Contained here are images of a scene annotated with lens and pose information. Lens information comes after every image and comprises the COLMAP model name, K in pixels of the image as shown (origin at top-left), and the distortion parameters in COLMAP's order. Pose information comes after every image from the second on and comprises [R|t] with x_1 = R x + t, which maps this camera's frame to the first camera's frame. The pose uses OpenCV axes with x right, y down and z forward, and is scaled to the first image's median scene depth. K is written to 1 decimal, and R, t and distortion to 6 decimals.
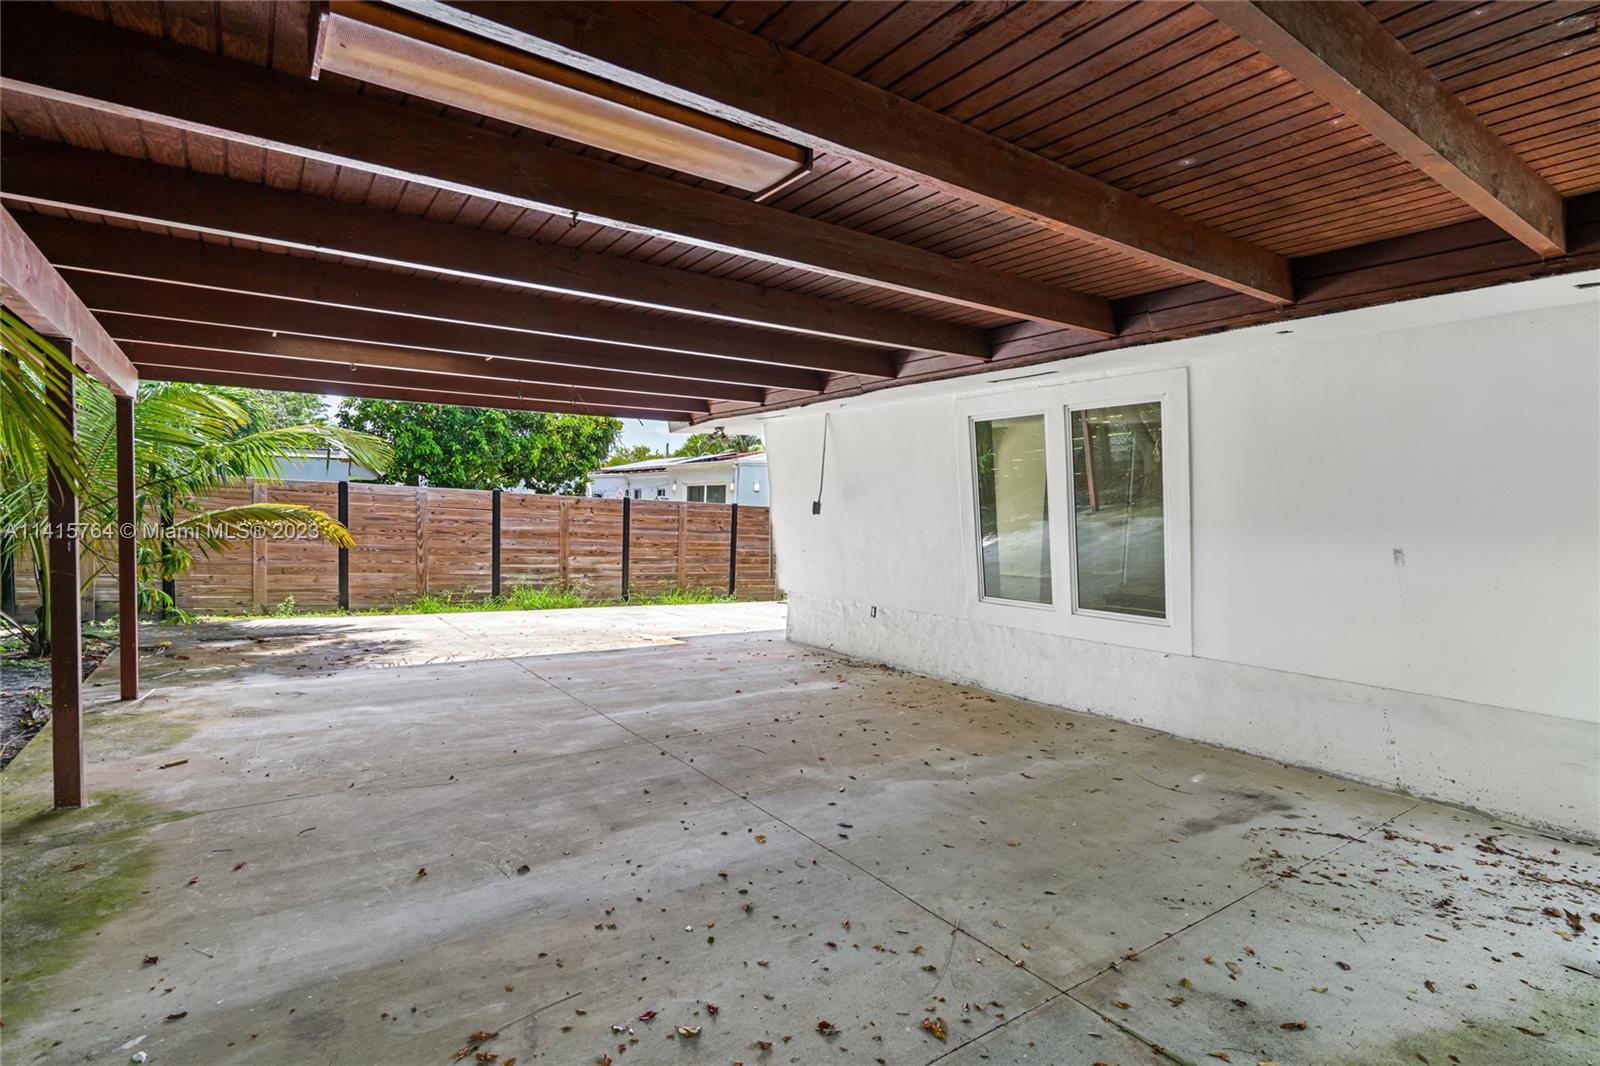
lens RADIAL K [[774.7, 0, 779.2], [0, 774.7, 526.9], [0, 0, 1]] dist [-0.001841, 0.000373]
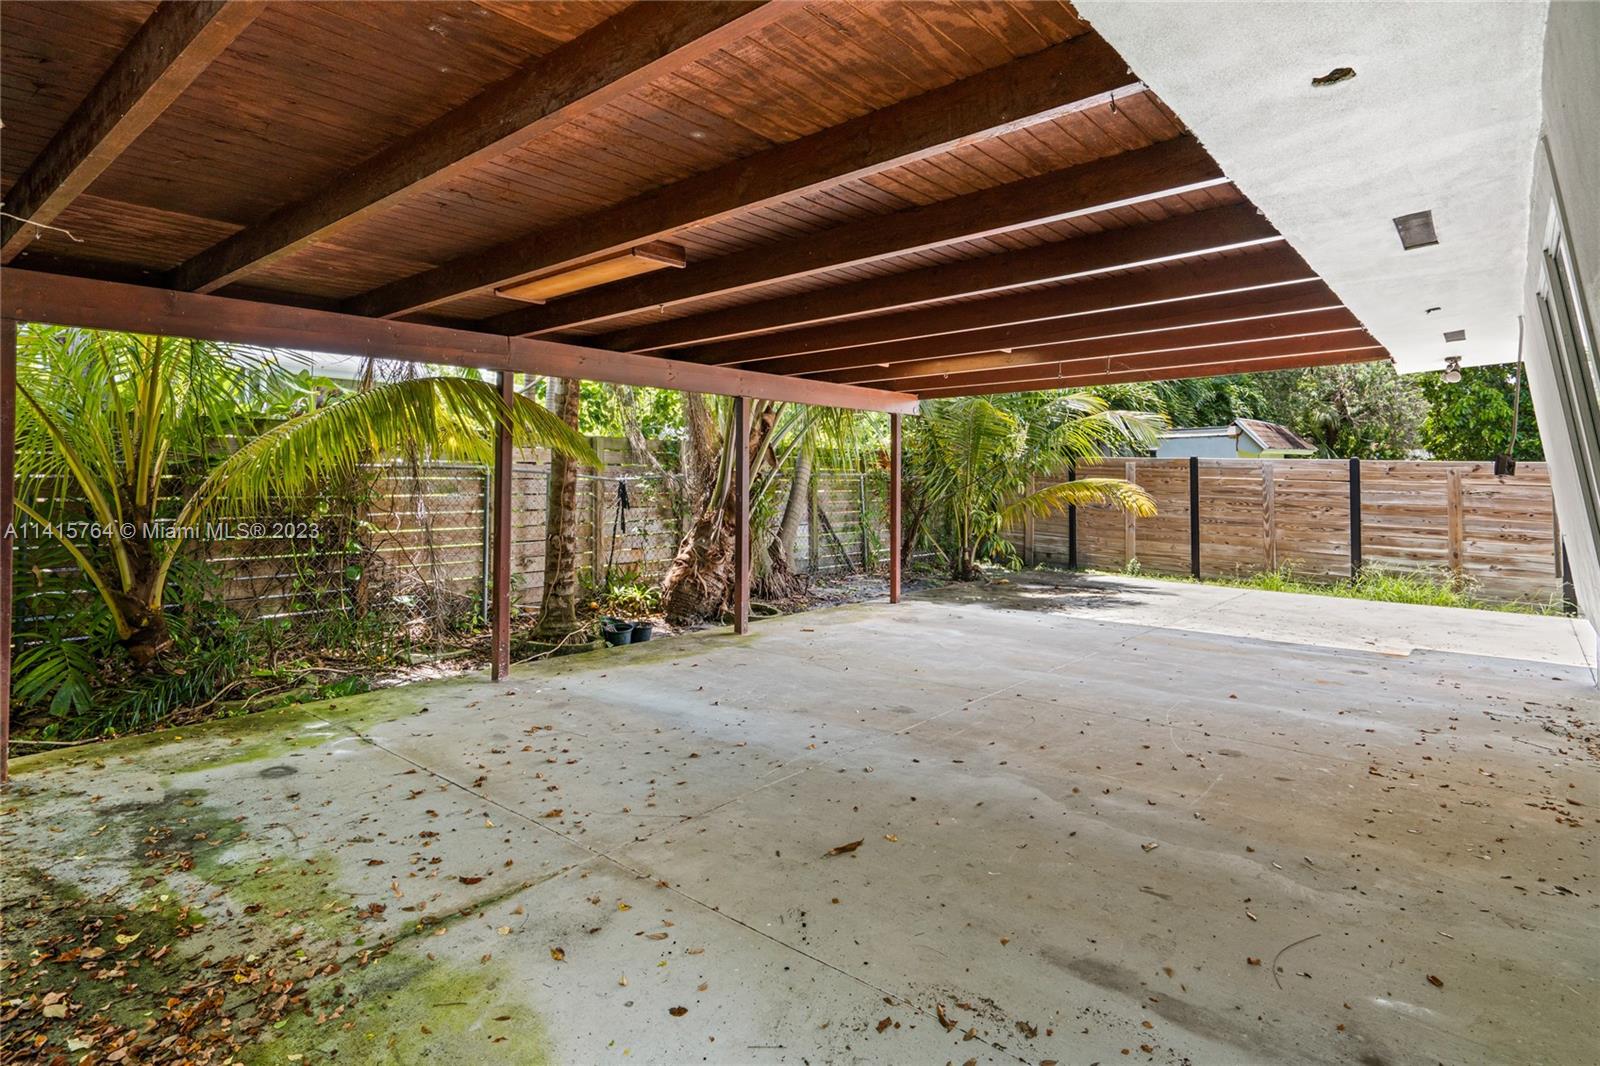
lens RADIAL K [[822.4, 0, 861.3], [0, 822.4, 526.8], [0, 0, 1]] dist [0.005129, 0.000648]
pose [[0.300292, 0.032923, -0.953279, 0.369776], [-0.011576, 0.999456, 0.030871, 0.007752], [0.953777, 0.001765, 0.300510, 0.214775]]
